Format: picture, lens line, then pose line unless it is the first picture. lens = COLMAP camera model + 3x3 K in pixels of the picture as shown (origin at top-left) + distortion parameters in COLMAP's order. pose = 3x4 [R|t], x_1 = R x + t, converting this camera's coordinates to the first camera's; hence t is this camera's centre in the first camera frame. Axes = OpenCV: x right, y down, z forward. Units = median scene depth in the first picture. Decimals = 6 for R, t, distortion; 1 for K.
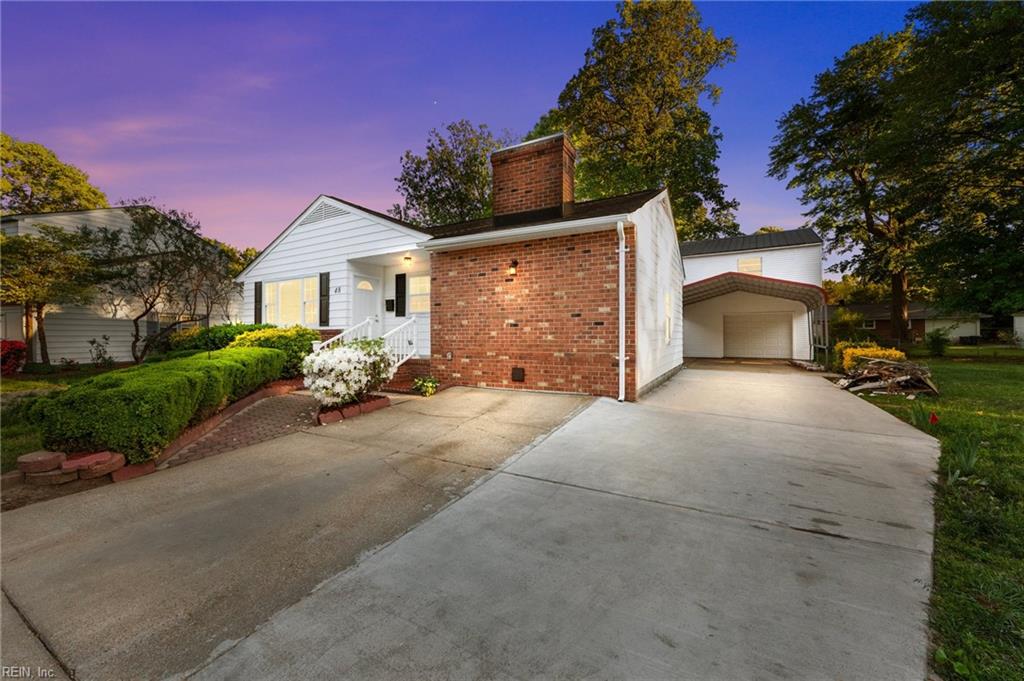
lens RADIAL K [[397.3, 0, 511.5], [0, 397.3, 340.6], [0, 0, 1]] dist [-0.001523, 0.000134]
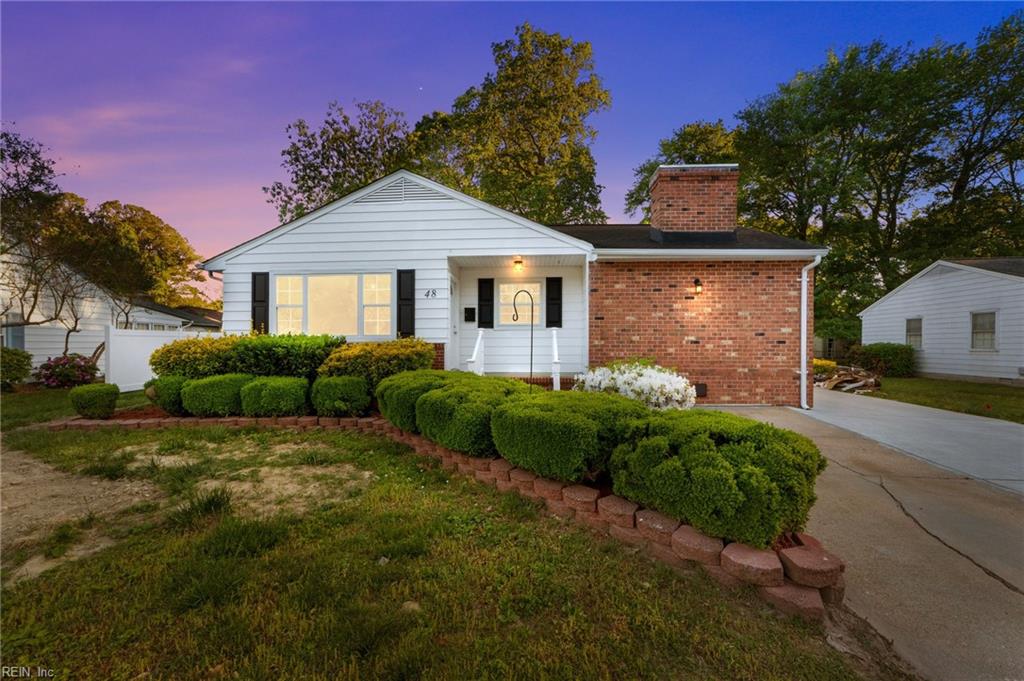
lens RADIAL K [[394.4, 0, 514.9], [0, 394.4, 353.6], [0, 0, 1]] dist [-0.006888, 0.000276]
pose [[0.900241, -0.006513, 0.435343, -0.861270], [0.000599, 0.999906, 0.013720, -0.023750], [-0.435391, -0.012090, 0.900160, 0.289904]]
